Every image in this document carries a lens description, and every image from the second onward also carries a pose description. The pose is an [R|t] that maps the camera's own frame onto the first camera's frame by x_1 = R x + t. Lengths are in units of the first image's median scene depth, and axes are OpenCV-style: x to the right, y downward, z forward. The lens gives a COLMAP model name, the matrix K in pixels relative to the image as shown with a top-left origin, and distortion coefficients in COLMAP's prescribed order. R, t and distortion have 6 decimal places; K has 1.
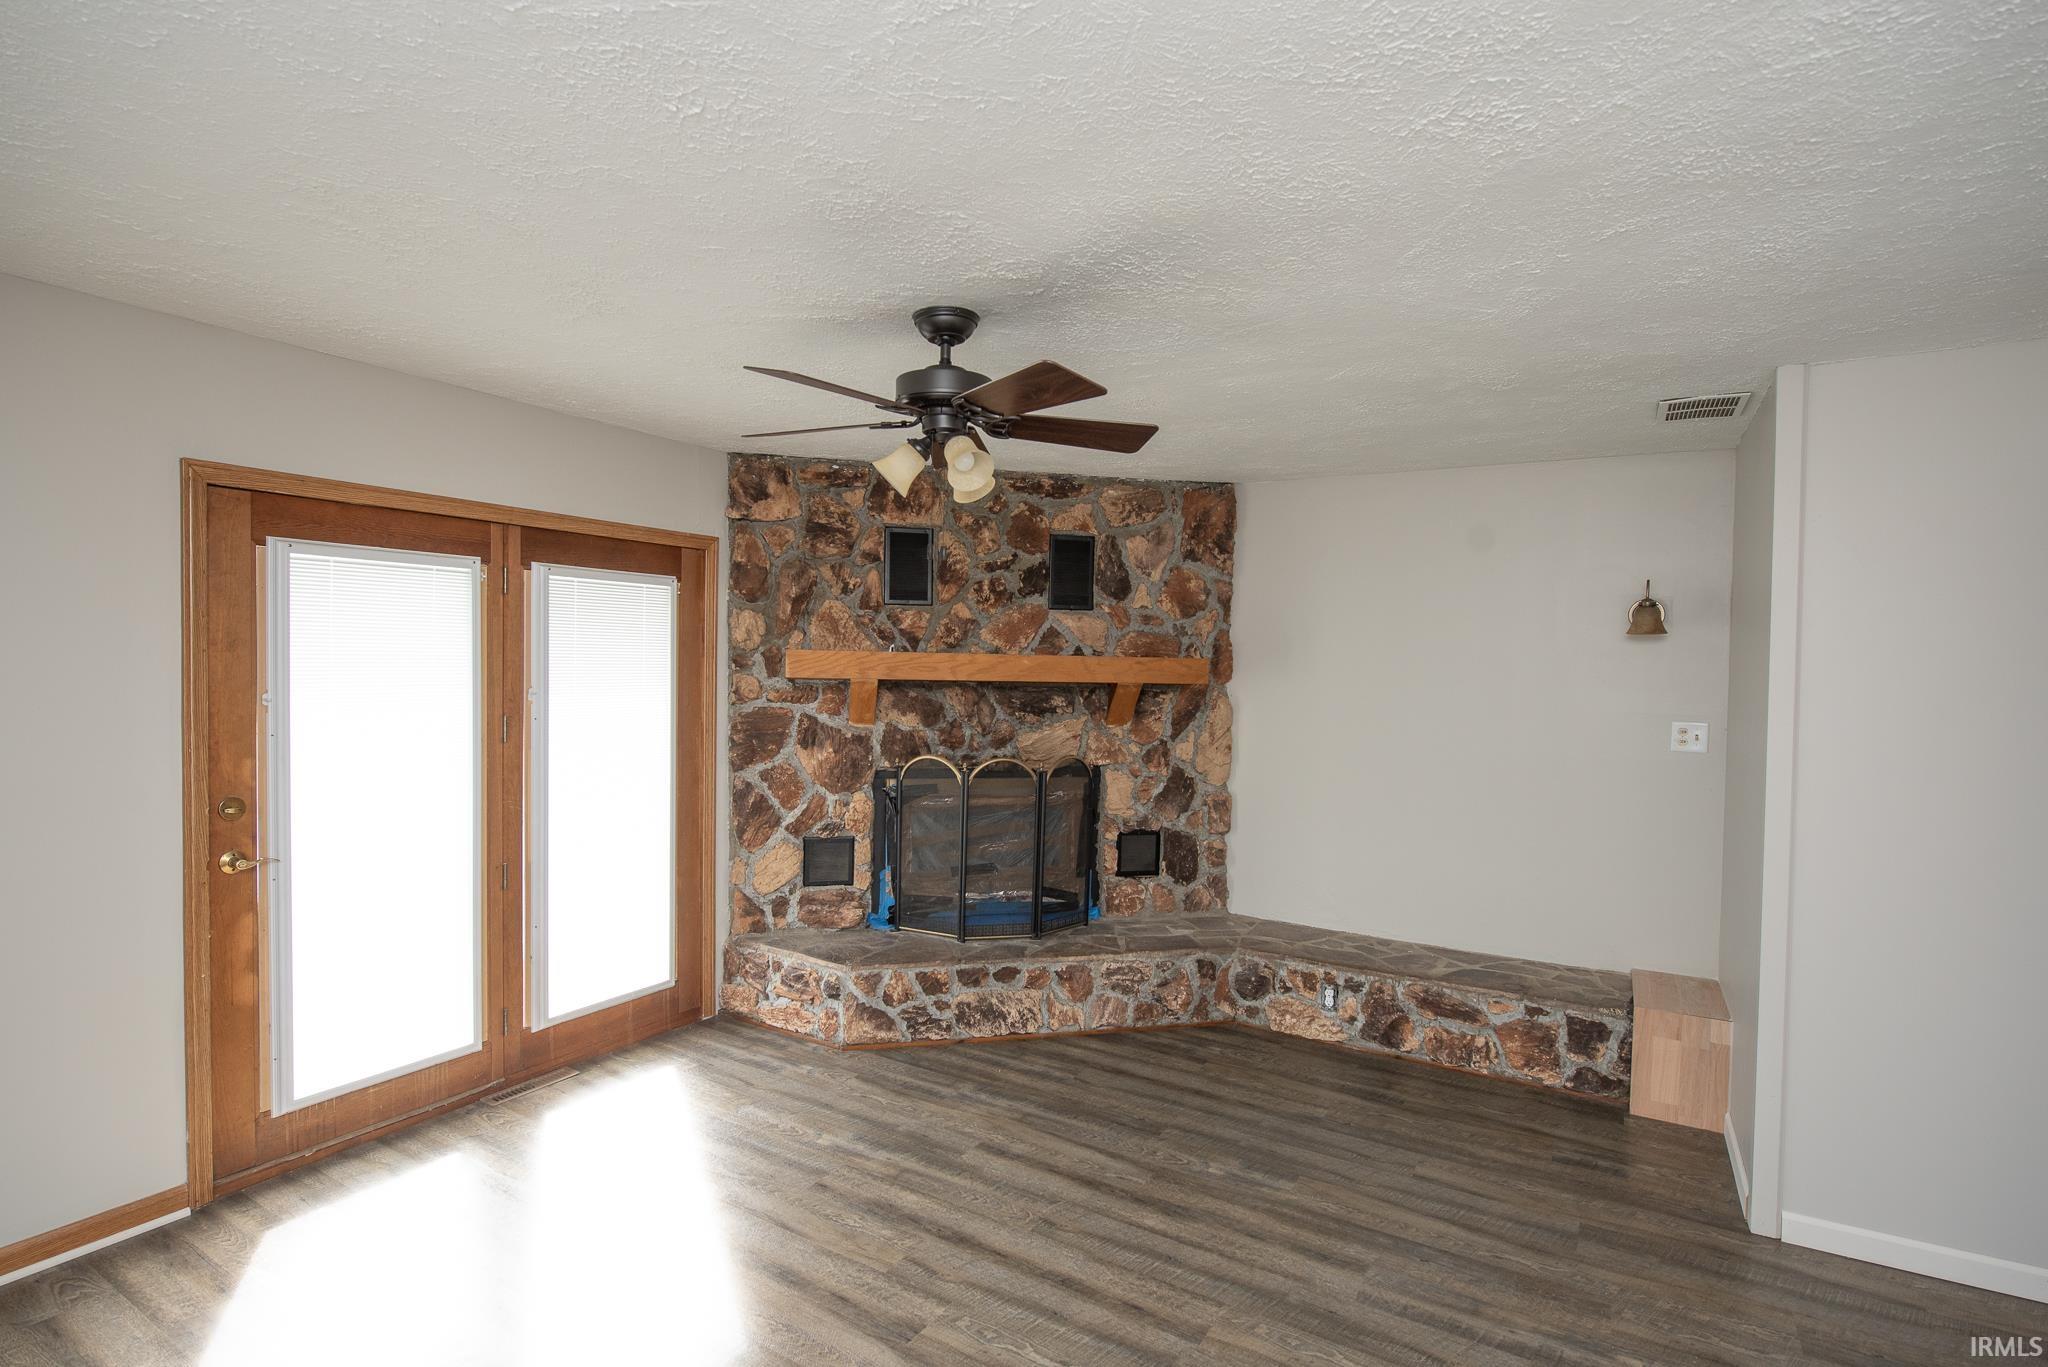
lens RADIAL K [[997.7, 0, 1024.0], [0, 997.7, 683.5], [0, 0, 1]] dist [-0.003764, -0.000253]
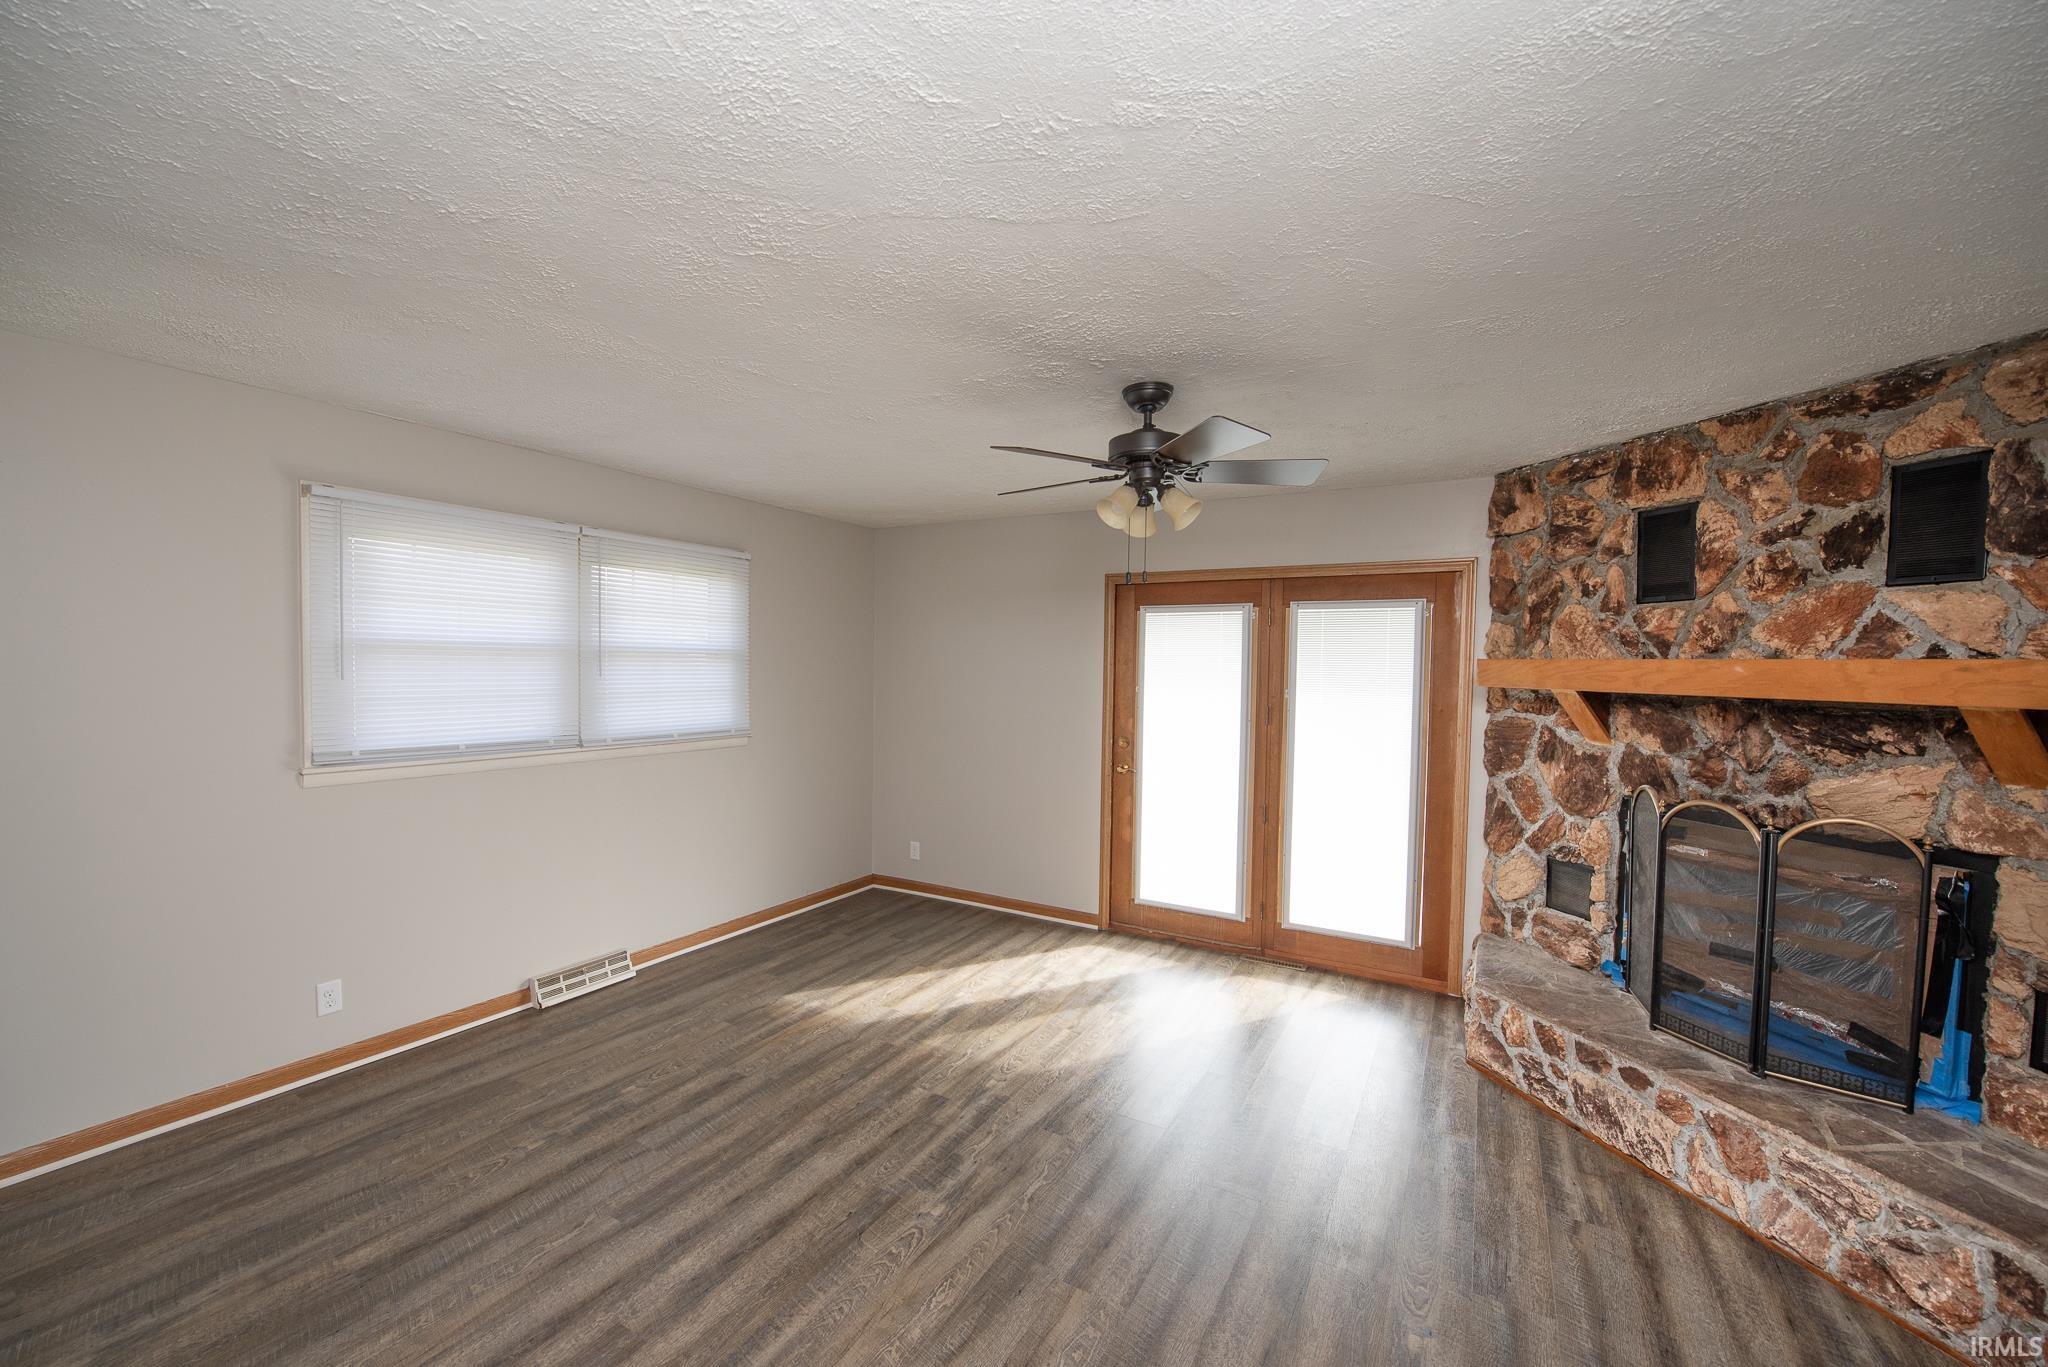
lens RADIAL K [[815.3, 0, 1016.6], [0, 815.3, 691.0], [0, 0, 1]] dist [-0.016399, -0.002115]
pose [[0.019495, 0.015612, -0.999688, 0.545284], [-0.033494, 0.999327, 0.014953, 0.001940], [0.999249, 0.033192, 0.020005, 0.471927]]
